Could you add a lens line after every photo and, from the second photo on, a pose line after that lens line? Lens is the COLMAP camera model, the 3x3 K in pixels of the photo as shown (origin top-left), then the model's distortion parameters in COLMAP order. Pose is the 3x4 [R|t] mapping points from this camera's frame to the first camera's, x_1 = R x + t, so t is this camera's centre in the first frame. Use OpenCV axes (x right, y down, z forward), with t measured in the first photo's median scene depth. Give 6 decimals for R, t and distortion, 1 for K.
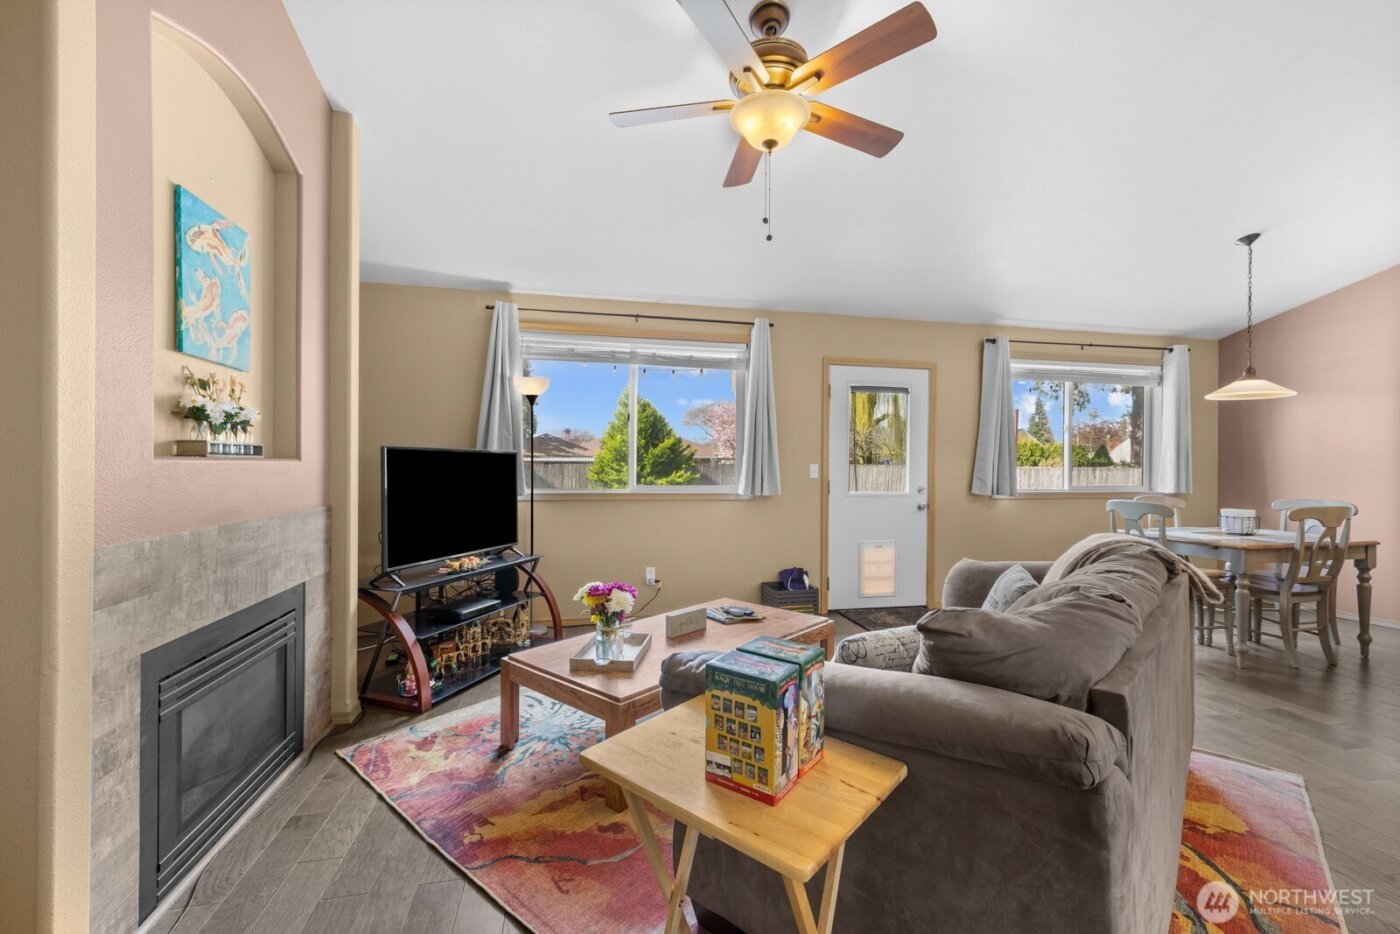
lens RADIAL K [[590.5, 0, 697.6], [0, 590.5, 468.9], [0, 0, 1]] dist [0.002329, 0.000174]
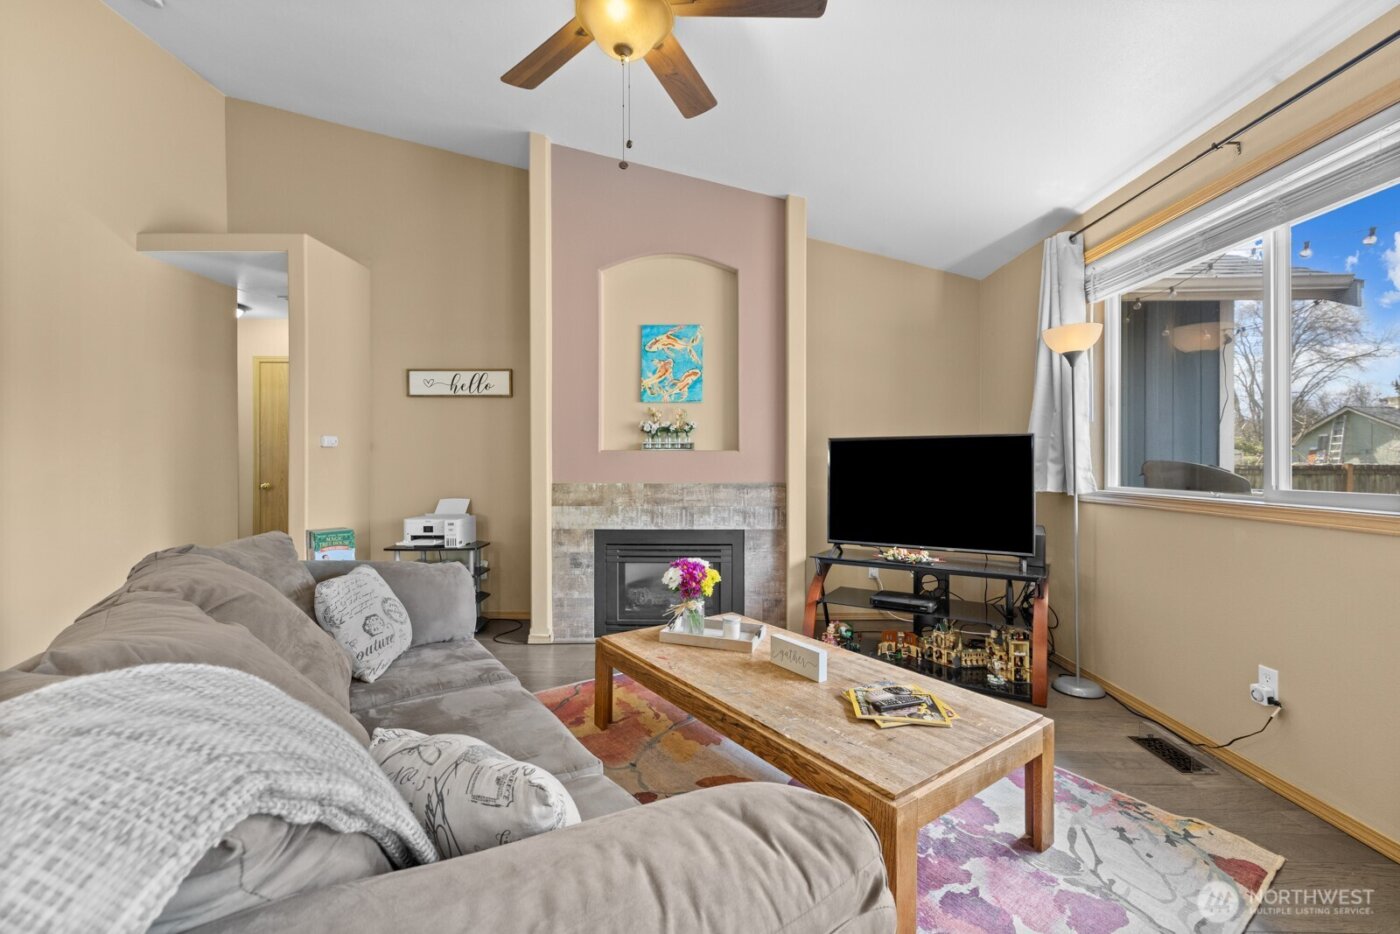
lens RADIAL K [[590.5, 0, 696.6], [0, 590.5, 461.5], [0, 0, 1]] dist [0.002329, 0.000174]
pose [[-0.230601, -0.007042, -0.973023, 1.076801], [-0.004886, 0.999970, -0.006079, 0.029989], [0.973036, 0.003352, -0.230629, 1.541841]]
